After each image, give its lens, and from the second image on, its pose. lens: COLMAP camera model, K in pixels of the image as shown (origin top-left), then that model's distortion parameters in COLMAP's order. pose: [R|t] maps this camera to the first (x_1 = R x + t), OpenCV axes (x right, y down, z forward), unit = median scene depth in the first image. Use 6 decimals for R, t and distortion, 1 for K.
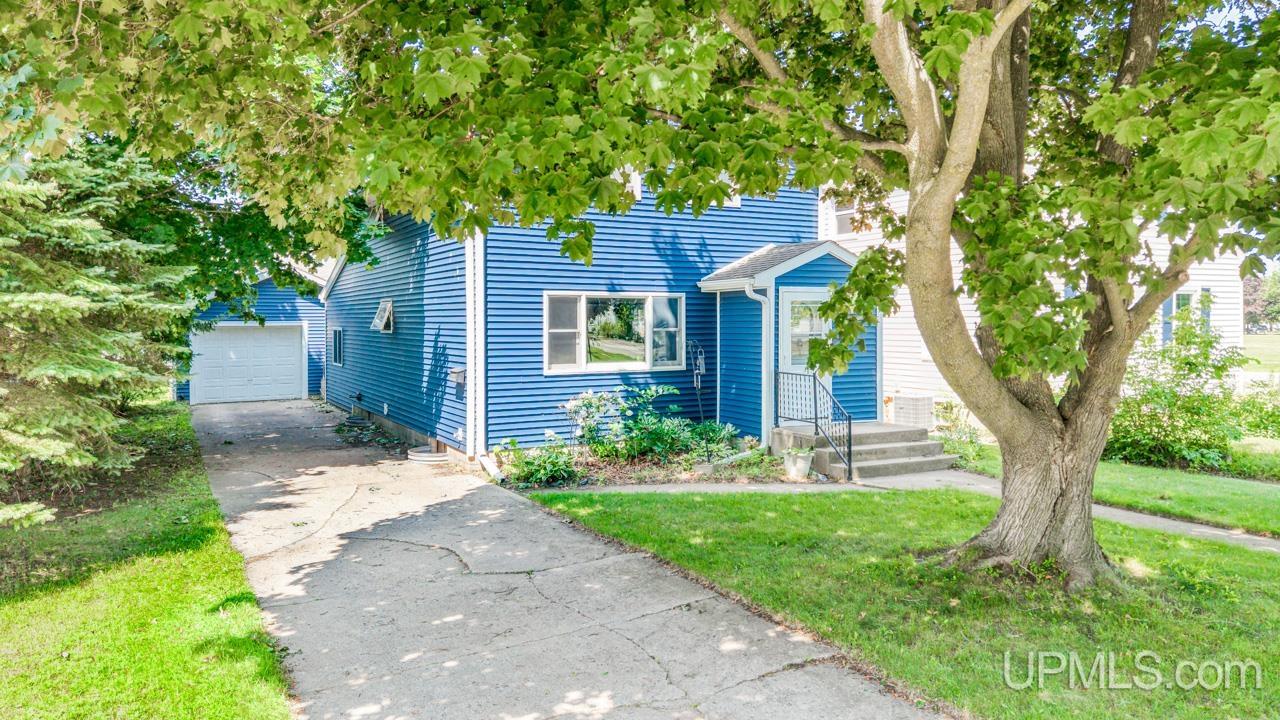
lens RADIAL K [[905.2, 0, 640.0], [0, 905.2, 360.0], [0, 0, 1]] dist [0.000596, -0.002881]
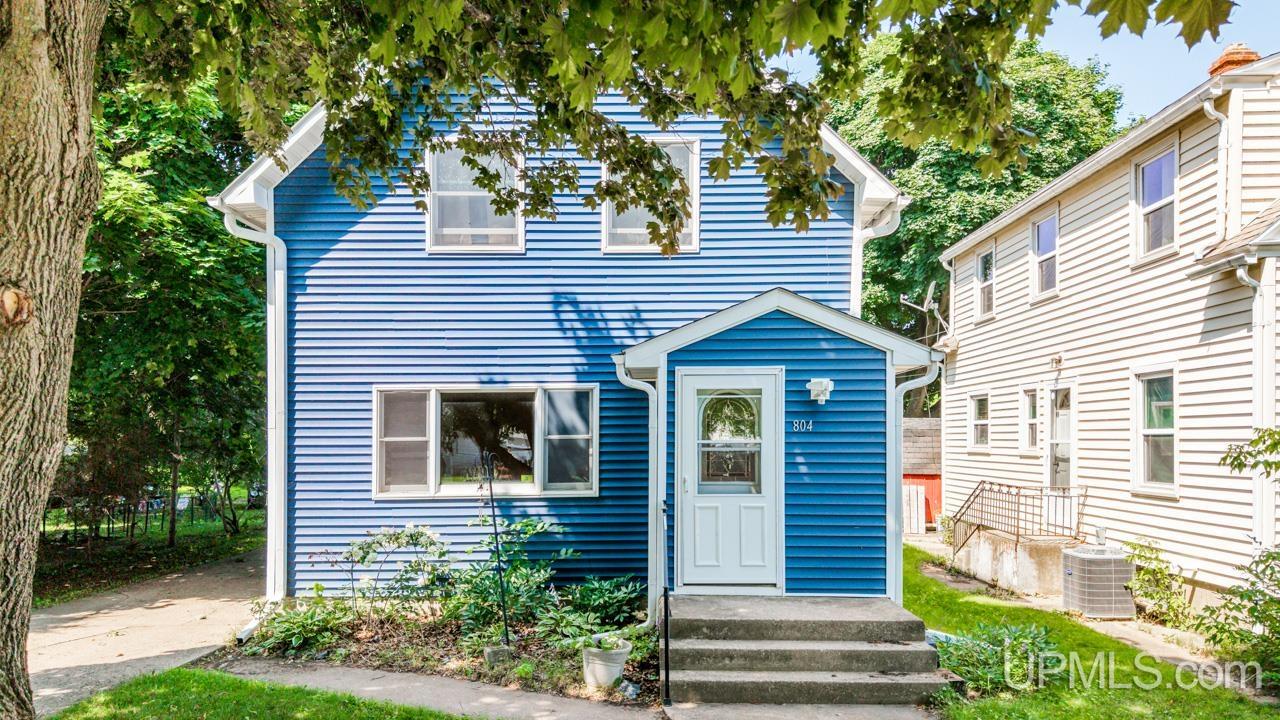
lens RADIAL K [[924.7, 0, 646.1], [0, 924.7, 396.7], [0, 0, 1]] dist [0.006034, 0.000621]
pose [[0.883686, -0.024480, -0.467440, 0.427307], [-0.014313, 0.996751, -0.079259, -0.009826], [0.467861, 0.076731, 0.880465, 0.427533]]
